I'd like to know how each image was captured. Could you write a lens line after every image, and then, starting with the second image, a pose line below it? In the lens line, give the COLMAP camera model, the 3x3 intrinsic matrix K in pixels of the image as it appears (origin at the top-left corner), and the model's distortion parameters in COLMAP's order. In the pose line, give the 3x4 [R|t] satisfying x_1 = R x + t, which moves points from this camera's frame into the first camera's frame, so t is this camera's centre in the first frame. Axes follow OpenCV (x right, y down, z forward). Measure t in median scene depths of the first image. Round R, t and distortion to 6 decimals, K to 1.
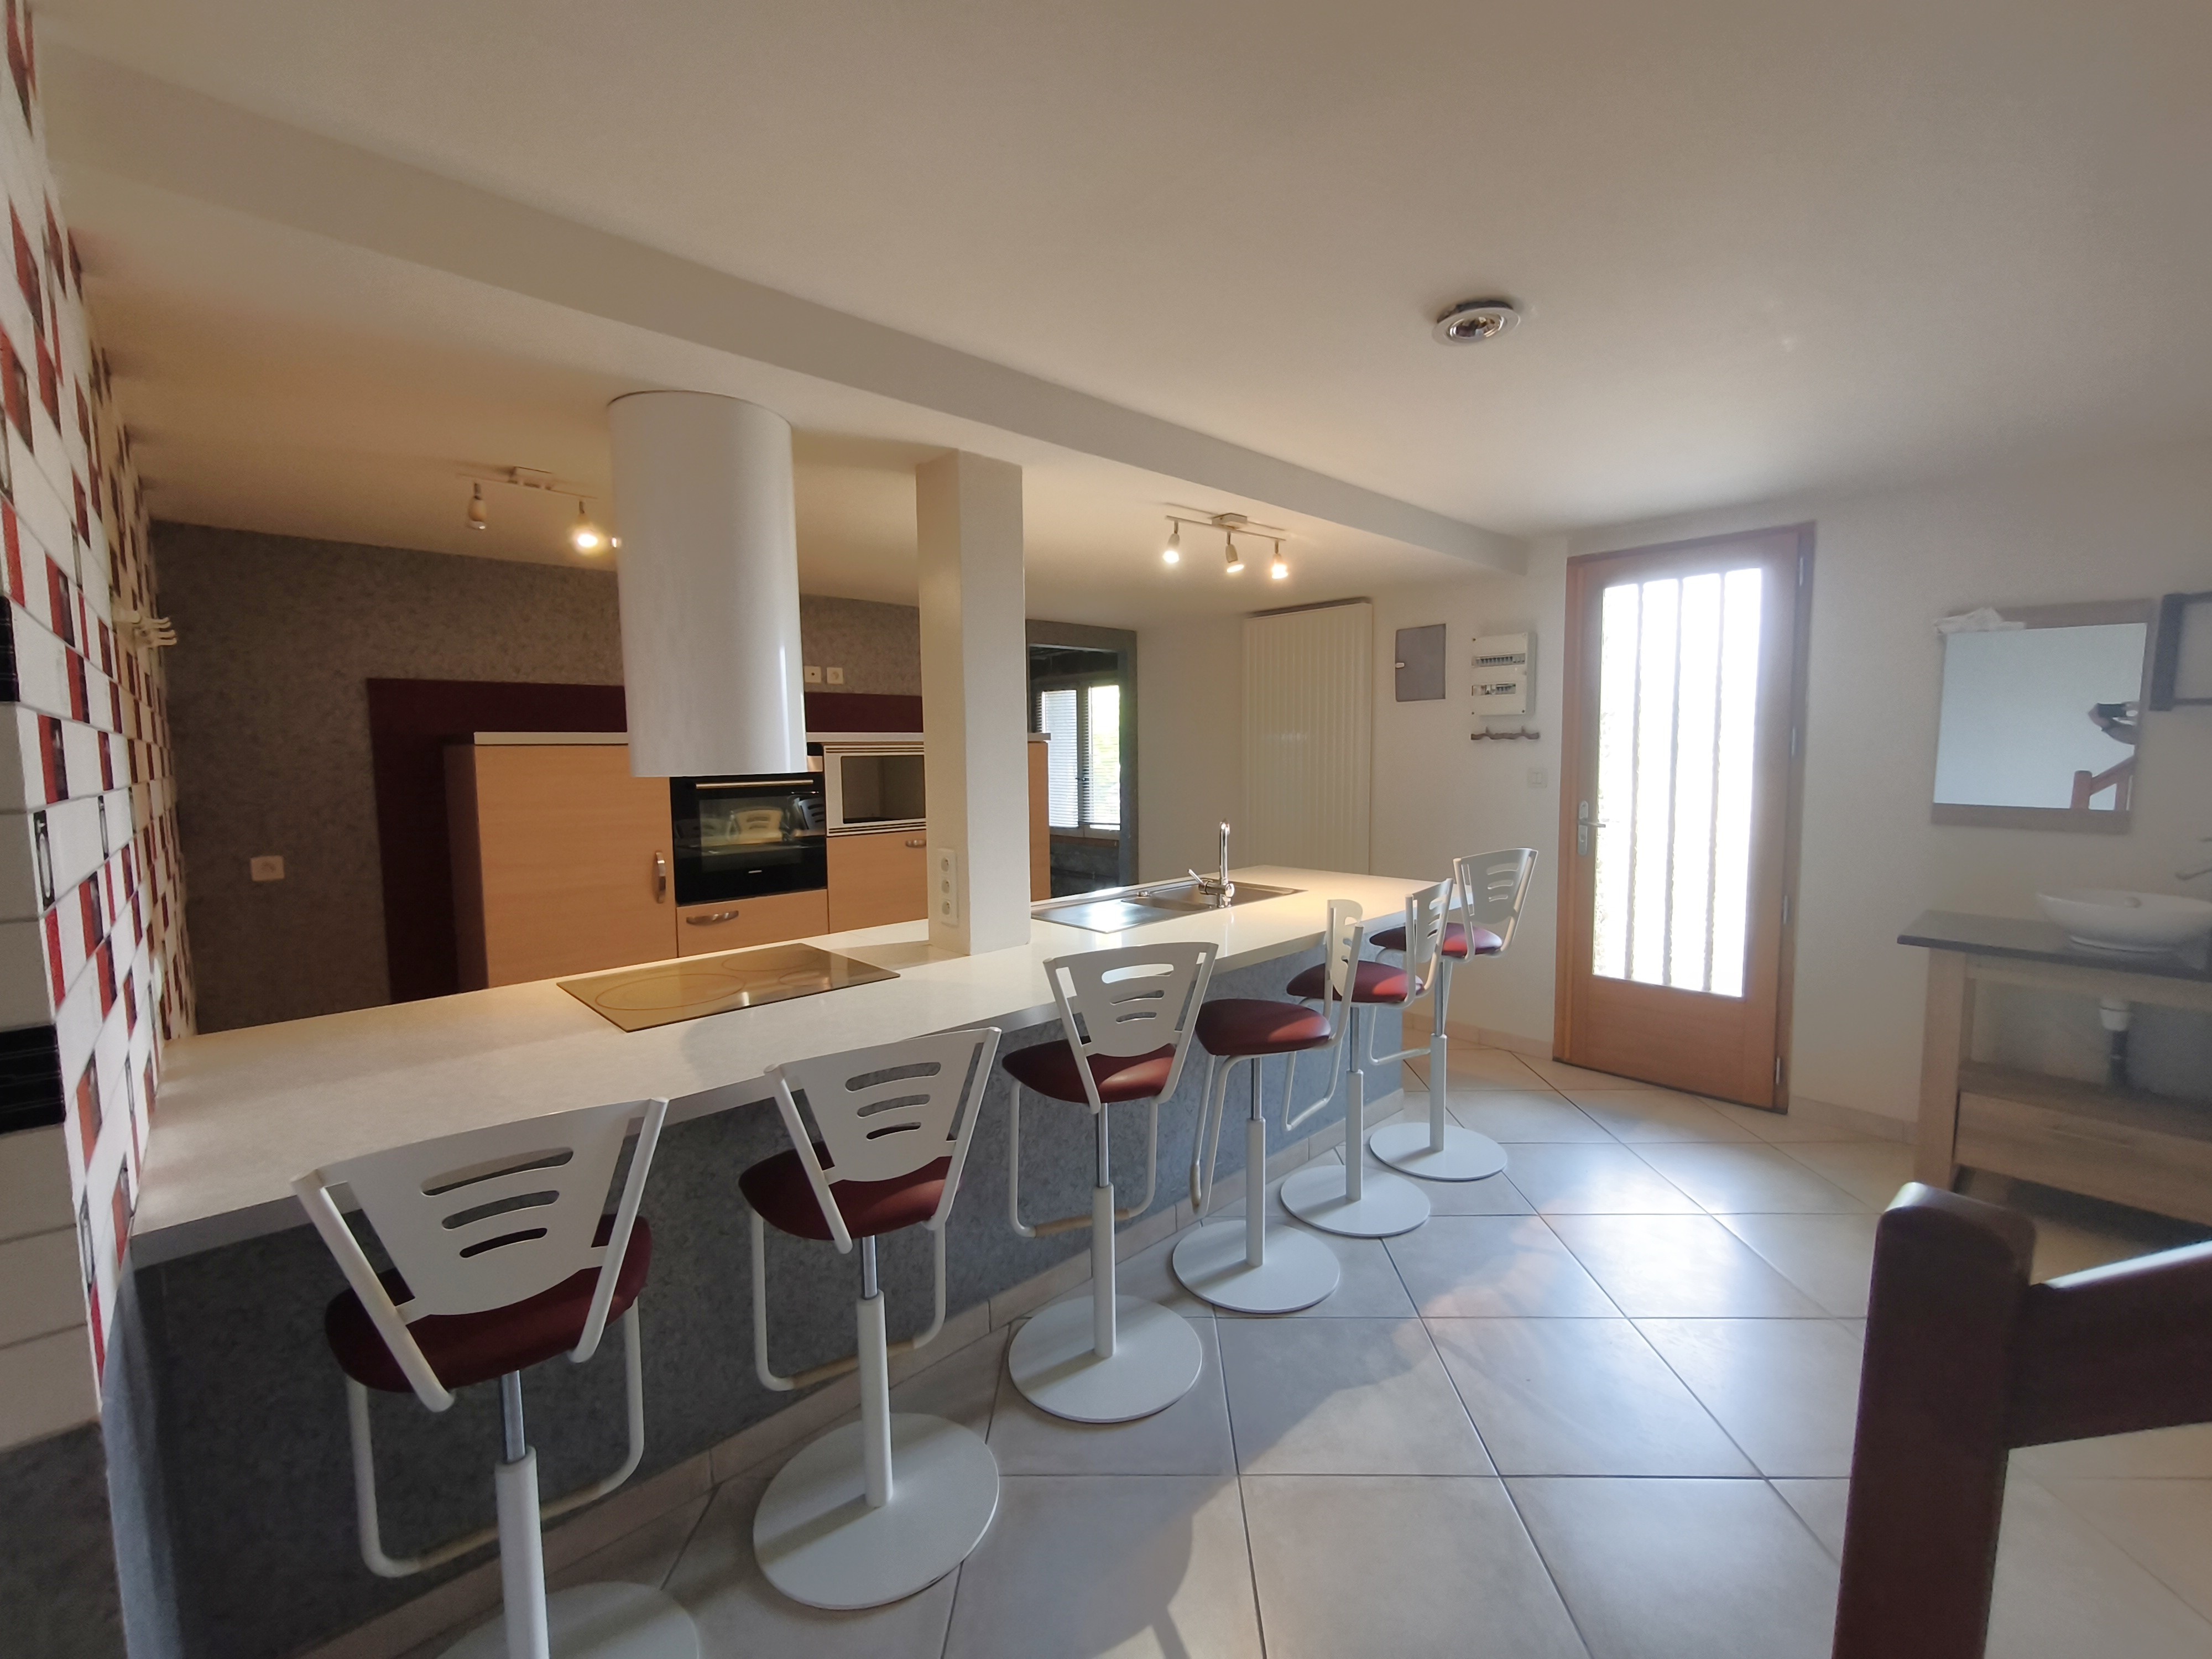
lens RADIAL K [[933.6, 0, 1112.4], [0, 933.6, 824.0], [0, 0, 1]] dist [-0.001833, 0.000265]
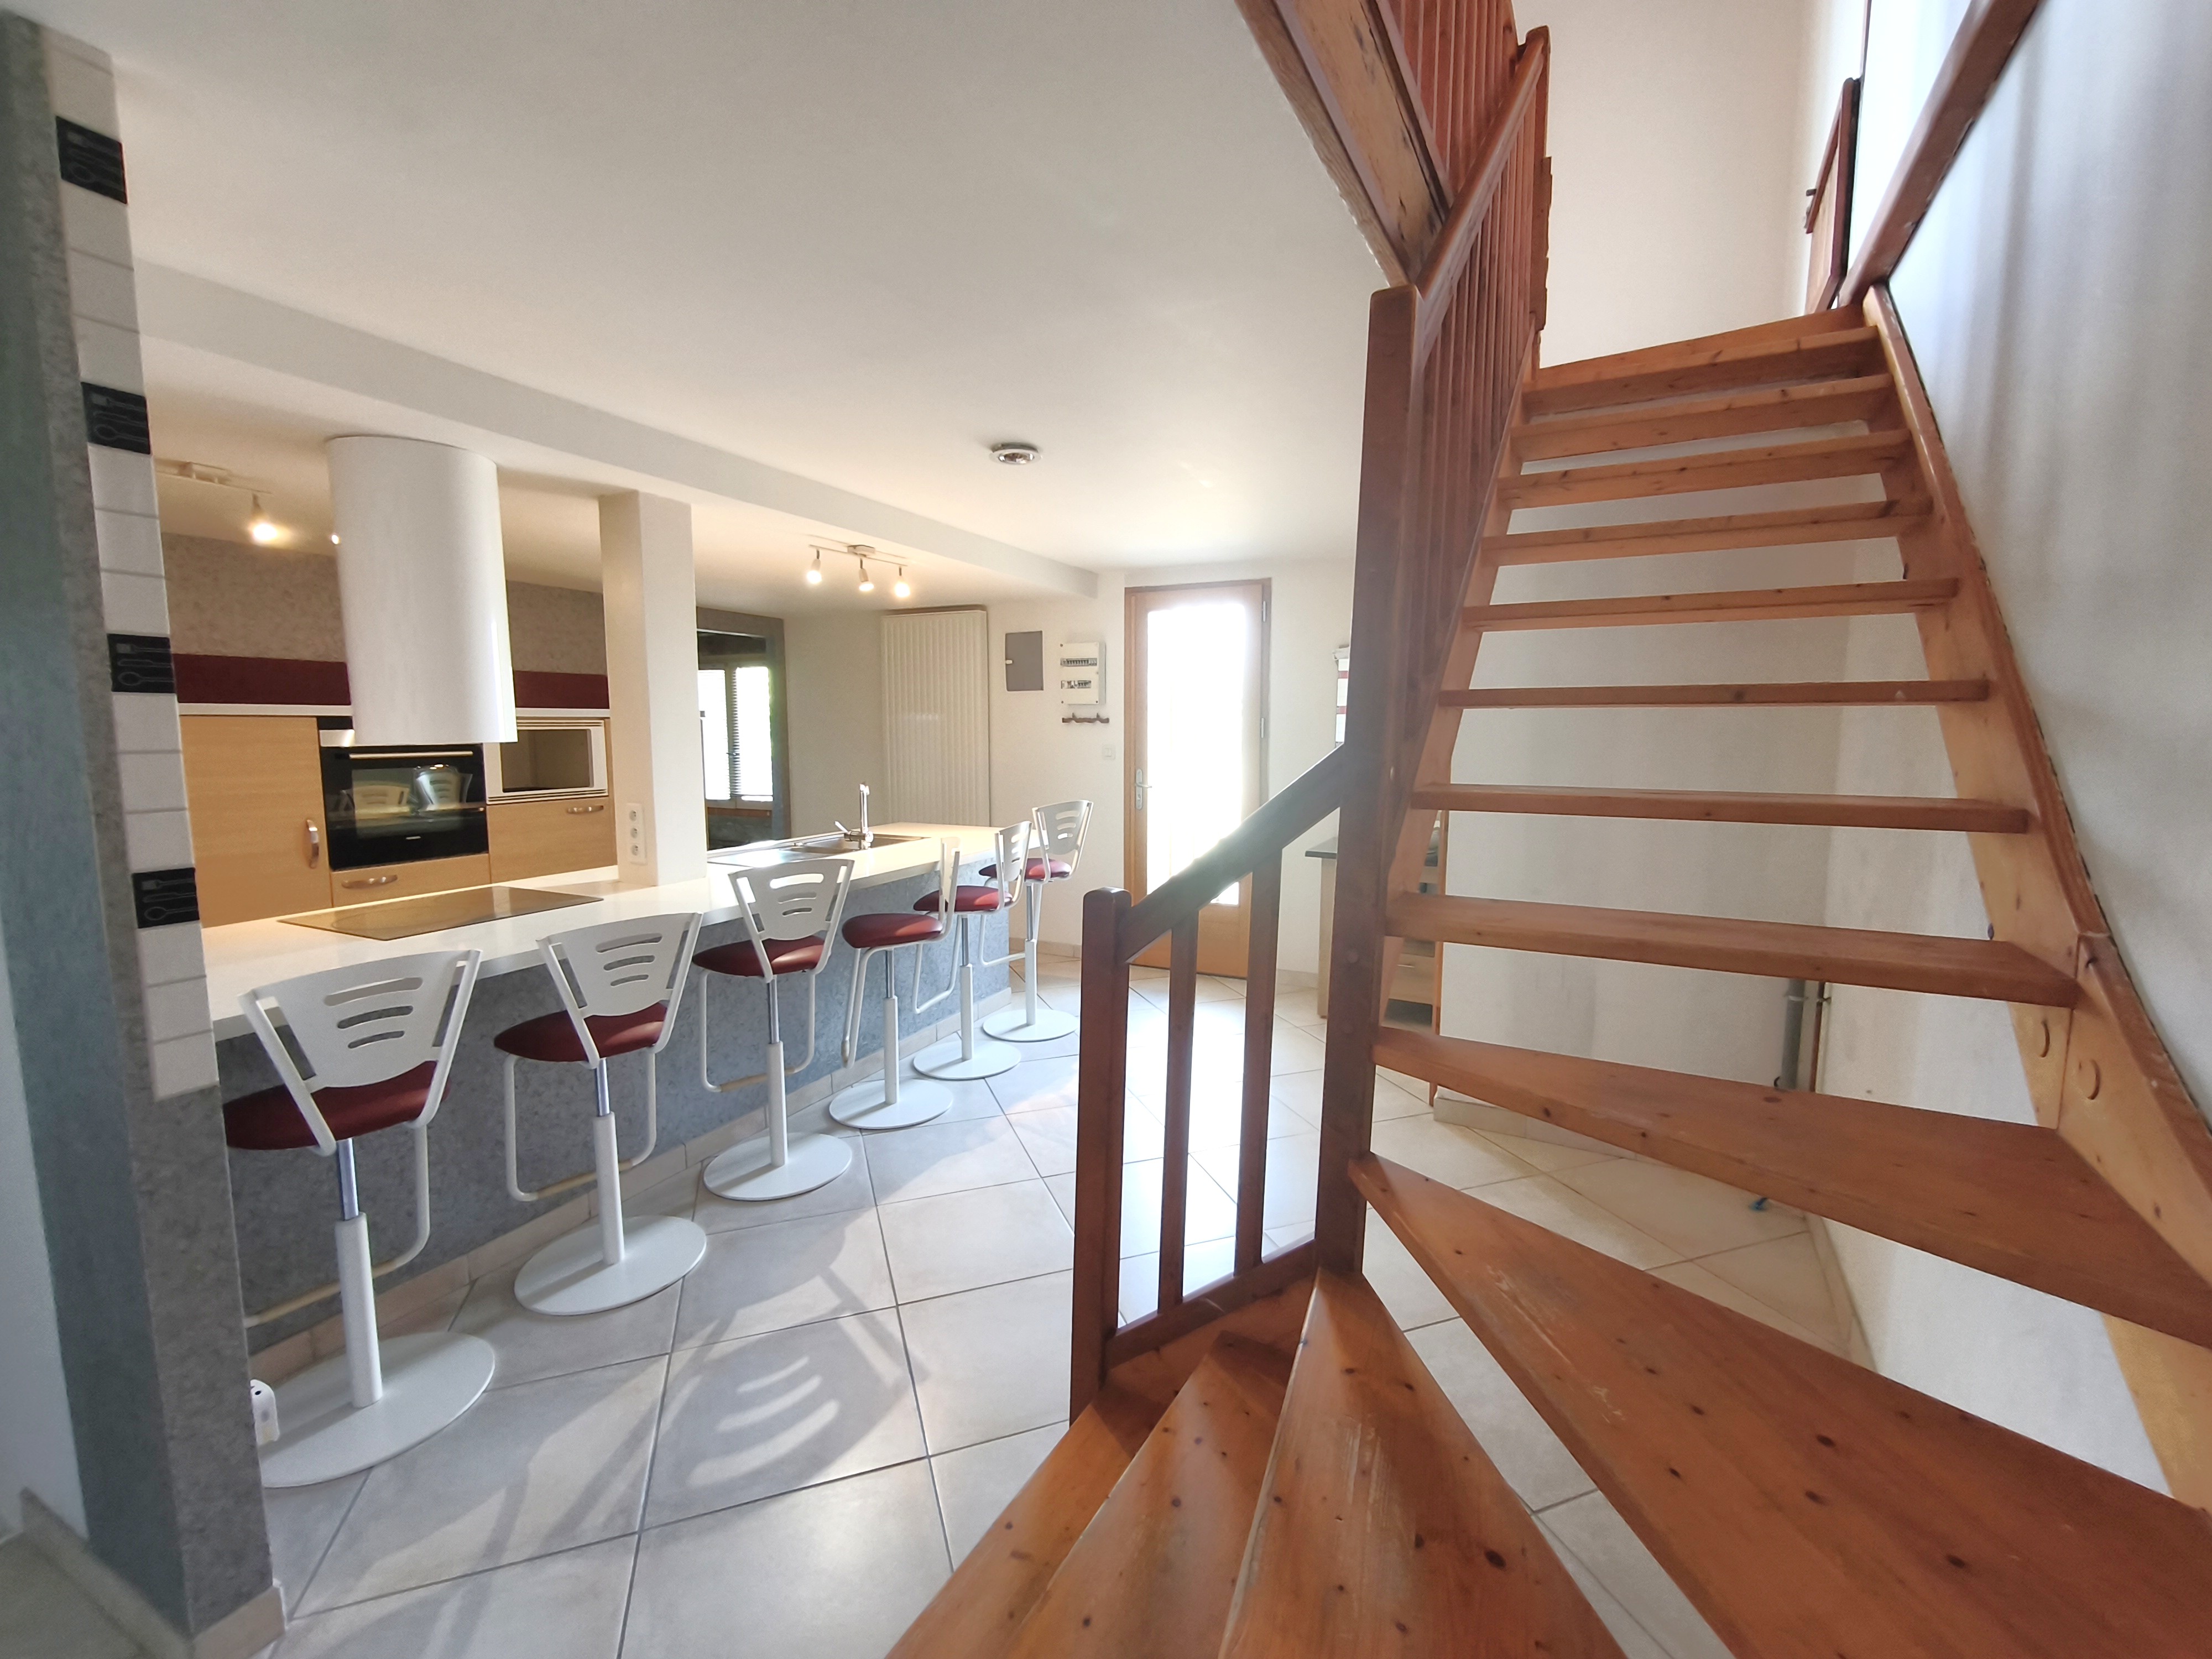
lens RADIAL K [[932.0, 0, 1106.0], [0, 932.0, 829.5], [0, 0, 1]] dist [-0.003648, -0.000183]
pose [[0.936312, -0.025654, 0.350232, -0.020680], [0.016044, 0.999412, 0.030313, 0.030559], [-0.350803, -0.022763, 0.936172, -0.366907]]
